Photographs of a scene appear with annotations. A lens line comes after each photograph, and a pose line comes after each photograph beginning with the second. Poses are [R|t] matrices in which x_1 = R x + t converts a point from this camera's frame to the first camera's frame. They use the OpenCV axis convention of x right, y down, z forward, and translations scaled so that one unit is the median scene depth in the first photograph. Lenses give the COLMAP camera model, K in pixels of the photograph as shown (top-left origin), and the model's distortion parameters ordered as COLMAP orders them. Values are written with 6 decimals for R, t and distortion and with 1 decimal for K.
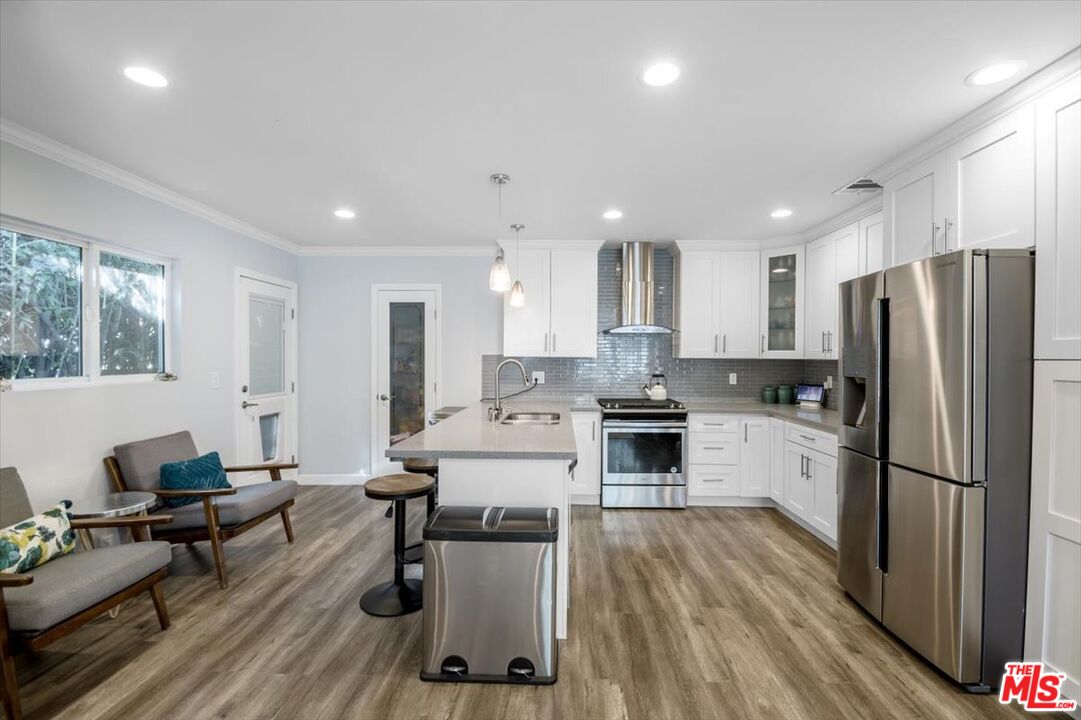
lens RADIAL K [[475.5, 0, 553.3], [0, 475.5, 361.0], [0, 0, 1]] dist [0.018172, -0.018416]
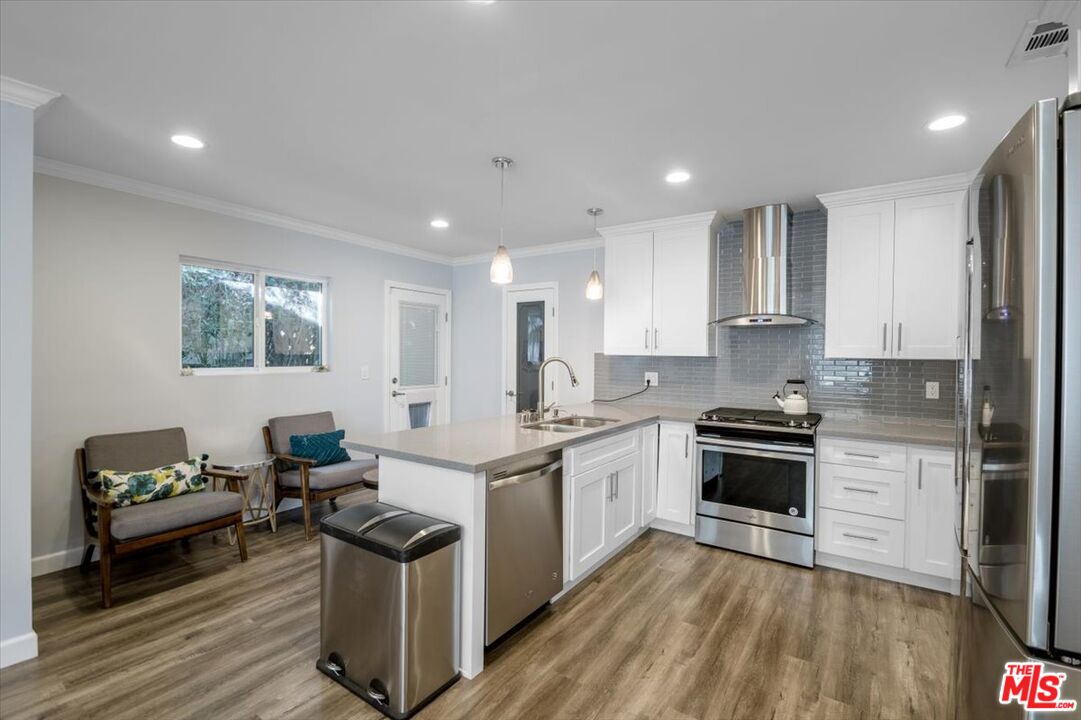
lens RADIAL K [[475.5, 0, 553.3], [0, 475.5, 361.0], [0, 0, 1]] dist [0.018172, -0.018416]
pose [[0.848059, 0.011122, -0.529786, 0.325619], [-0.011208, 0.999933, 0.003051, 0.000714], [0.529784, 0.003350, 0.848126, 0.186041]]
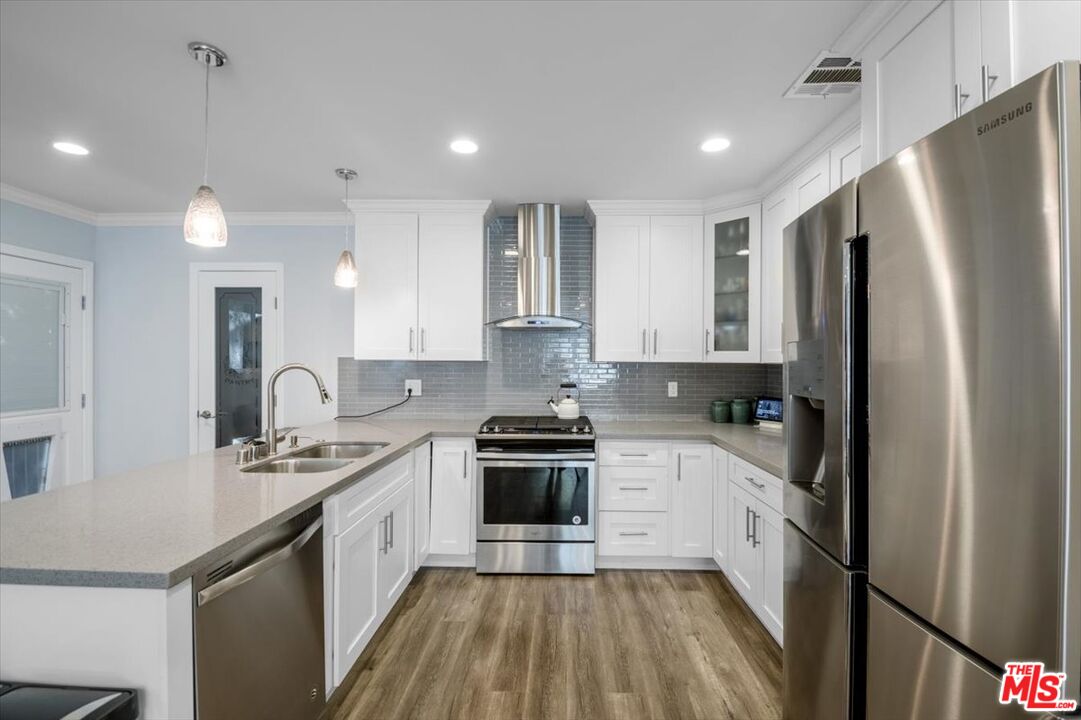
lens RADIAL K [[475.5, 0, 553.3], [0, 475.5, 361.0], [0, 0, 1]] dist [0.018172, -0.018416]
pose [[0.999987, -0.000141, 0.005072, 0.214415], [0.000183, 0.999967, -0.008099, -0.001500], [-0.005071, 0.008100, 0.999954, 0.291249]]
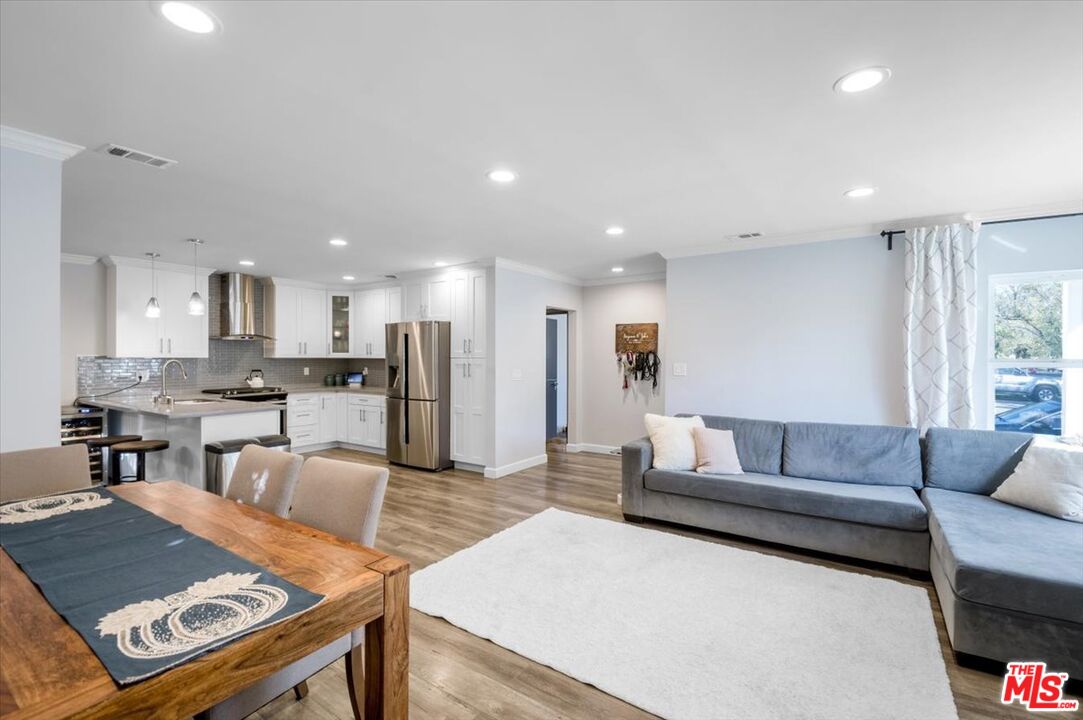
lens RADIAL K [[476.4, 0, 554.4], [0, 476.4, 361.0], [0, 0, 1]] dist [0.018172, -0.018416]
pose [[0.539084, -0.014326, 0.842130, -0.546374], [0.009735, 0.999895, 0.010778, -0.004513], [-0.842196, 0.002388, 0.539166, -0.549410]]
